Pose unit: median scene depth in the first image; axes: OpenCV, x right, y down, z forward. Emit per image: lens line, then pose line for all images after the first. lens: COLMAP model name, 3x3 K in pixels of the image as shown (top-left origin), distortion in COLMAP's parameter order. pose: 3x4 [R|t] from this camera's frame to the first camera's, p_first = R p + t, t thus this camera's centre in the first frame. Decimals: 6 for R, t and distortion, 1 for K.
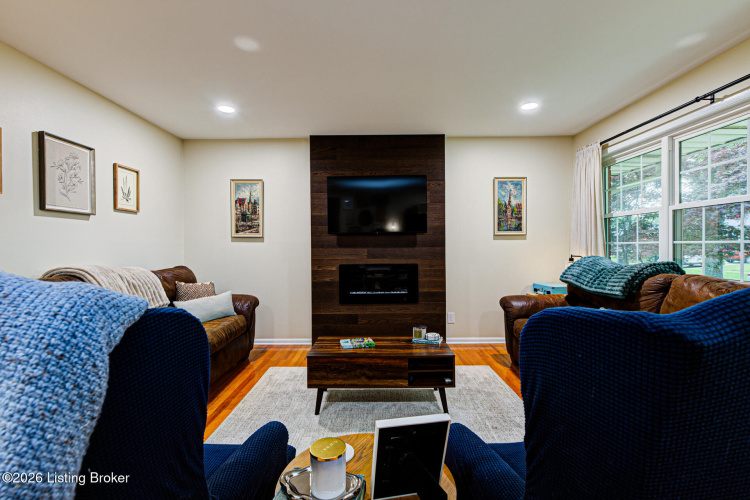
lens RADIAL K [[348.3, 0, 375.0], [0, 348.3, 250.0], [0, 0, 1]] dist [0.000011, 0.000229]
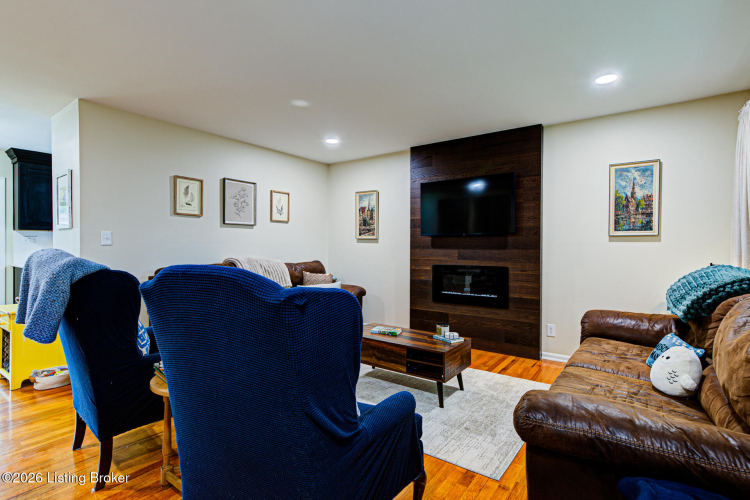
lens RADIAL K [[364.9, 0, 375.0], [0, 364.9, 250.0], [0, 0, 1]] dist [0.003831, 0.001104]
pose [[0.811031, 0.016333, -0.584776, 0.405118], [-0.017415, 0.999841, 0.003772, -0.003811], [0.584744, 0.007124, 0.811186, -0.009927]]
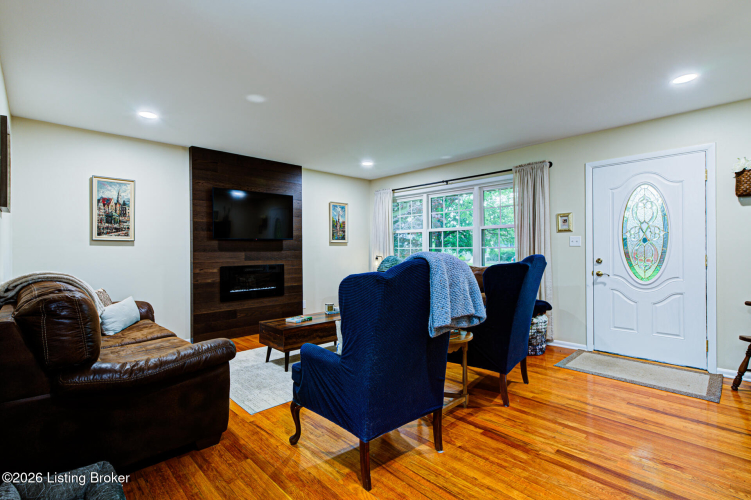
lens RADIAL K [[348.7, 0, 375.5], [0, 348.7, 250.0], [0, 0, 1]] dist [0.000011, 0.000229]
pose [[0.717388, 0.000725, 0.696674, -0.521614], [0.010415, 0.999877, -0.011766, 0.006569], [-0.696596, 0.015697, 0.717292, -0.146769]]
